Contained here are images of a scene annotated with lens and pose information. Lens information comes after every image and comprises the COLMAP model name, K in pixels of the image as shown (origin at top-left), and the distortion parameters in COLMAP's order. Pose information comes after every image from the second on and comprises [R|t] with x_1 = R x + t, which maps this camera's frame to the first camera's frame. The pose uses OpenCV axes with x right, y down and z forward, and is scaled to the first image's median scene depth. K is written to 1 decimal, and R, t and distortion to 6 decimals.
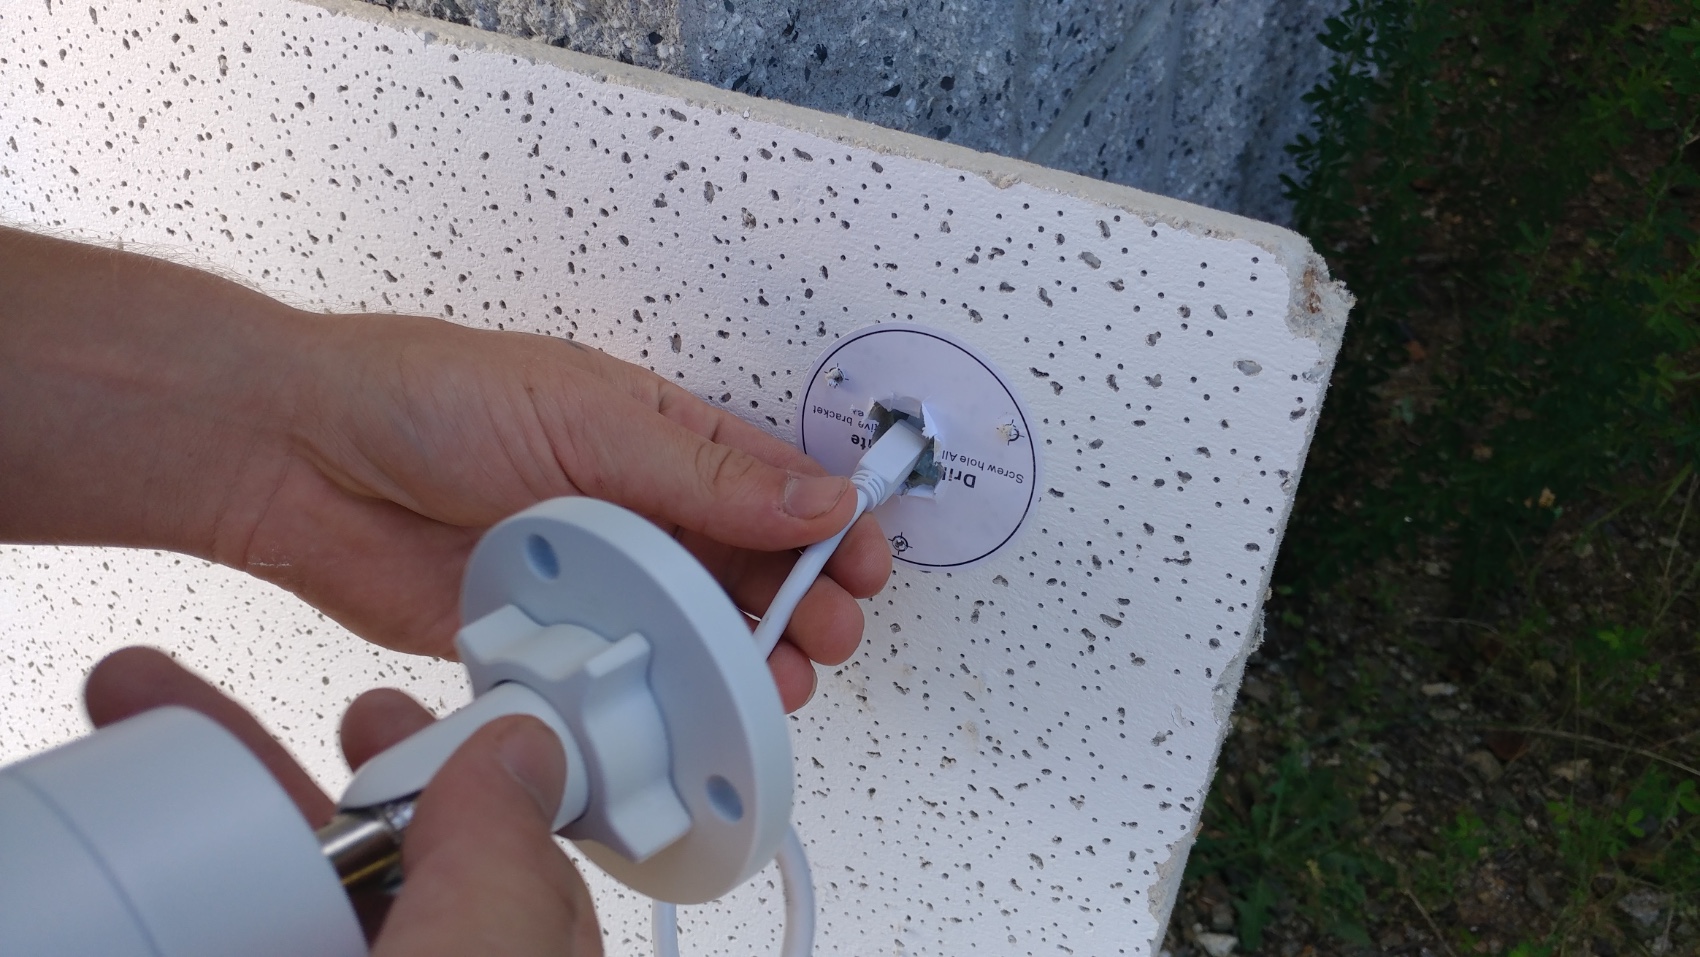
lens RADIAL K [[1476.7, 0, 796.7], [0, 1476.7, 507.4], [0, 0, 1]] dist [-0.153407, 0.088812]
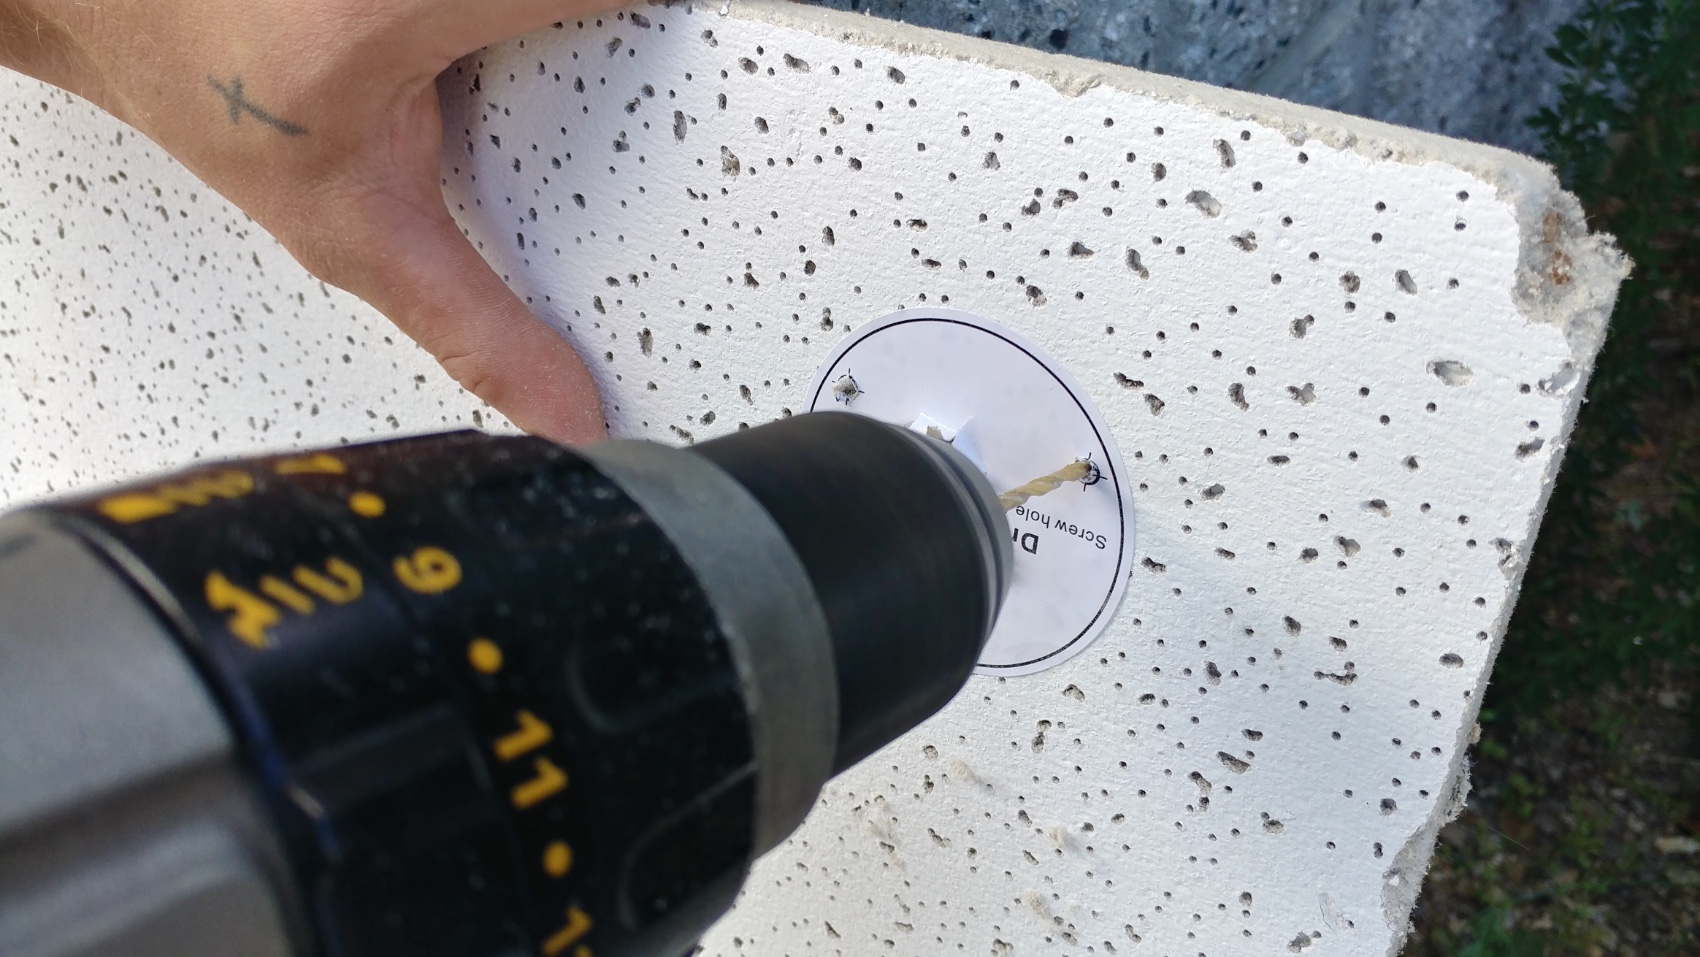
lens RADIAL K [[1476.7, 0, 845.3], [0, 1476.7, 477.8], [0, 0, 1]] dist [-0.153407, 0.088812]
pose [[0.994496, 0.038880, -0.097294, 0.095751], [-0.046978, 0.995494, -0.082369, 0.011469], [0.093653, 0.086486, 0.991841, 0.308296]]
